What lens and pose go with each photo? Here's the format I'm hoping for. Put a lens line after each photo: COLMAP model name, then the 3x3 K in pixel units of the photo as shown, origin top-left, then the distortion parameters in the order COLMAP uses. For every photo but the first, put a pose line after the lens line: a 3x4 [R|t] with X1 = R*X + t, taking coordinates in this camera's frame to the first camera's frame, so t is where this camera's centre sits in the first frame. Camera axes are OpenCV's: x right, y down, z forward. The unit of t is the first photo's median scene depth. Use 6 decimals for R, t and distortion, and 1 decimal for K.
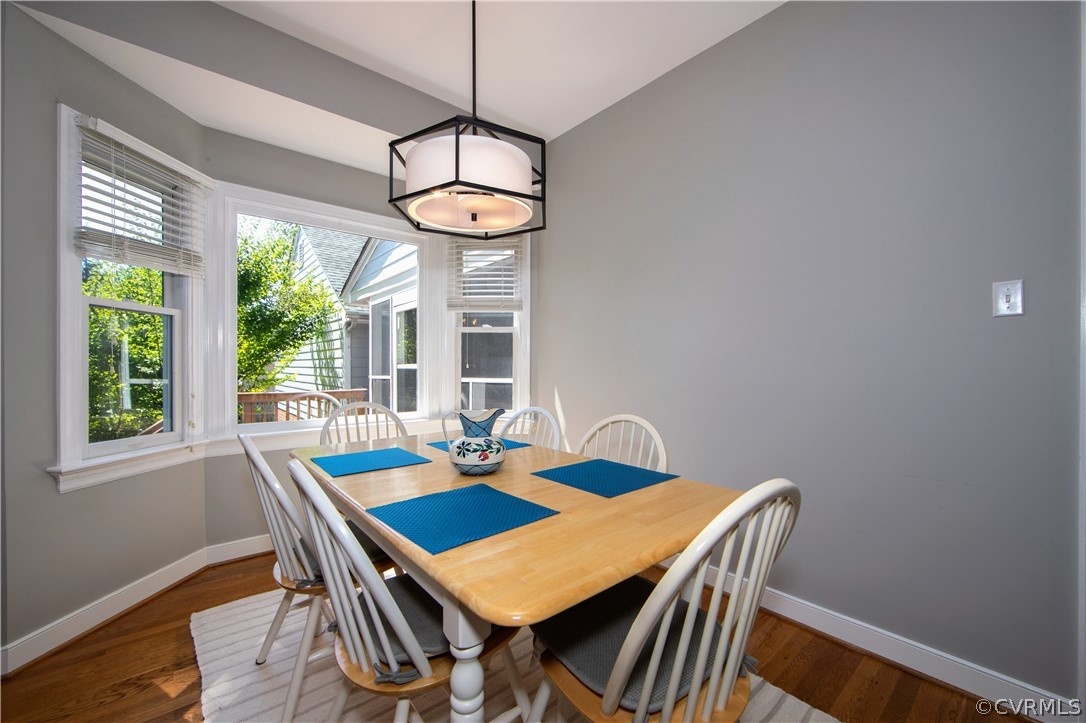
lens RADIAL K [[465.8, 0, 542.9], [0, 465.8, 367.0], [0, 0, 1]] dist [-0.013374, 0.003073]
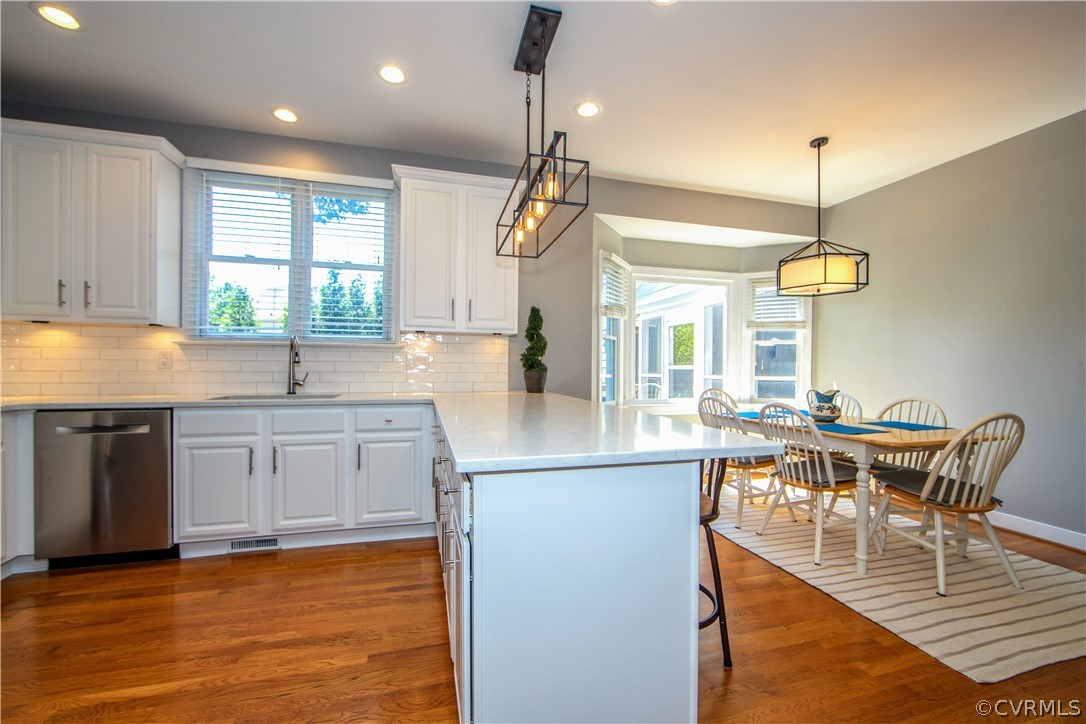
lens RADIAL K [[465.8, 0, 528.2], [0, 465.8, 367.5], [0, 0, 1]] dist [-0.013374, 0.003073]
pose [[0.913795, 0.009697, -0.406060, -0.232547], [-0.010392, 0.999946, 0.000495, 0.004870], [0.406043, 0.003768, 0.913846, -0.616505]]
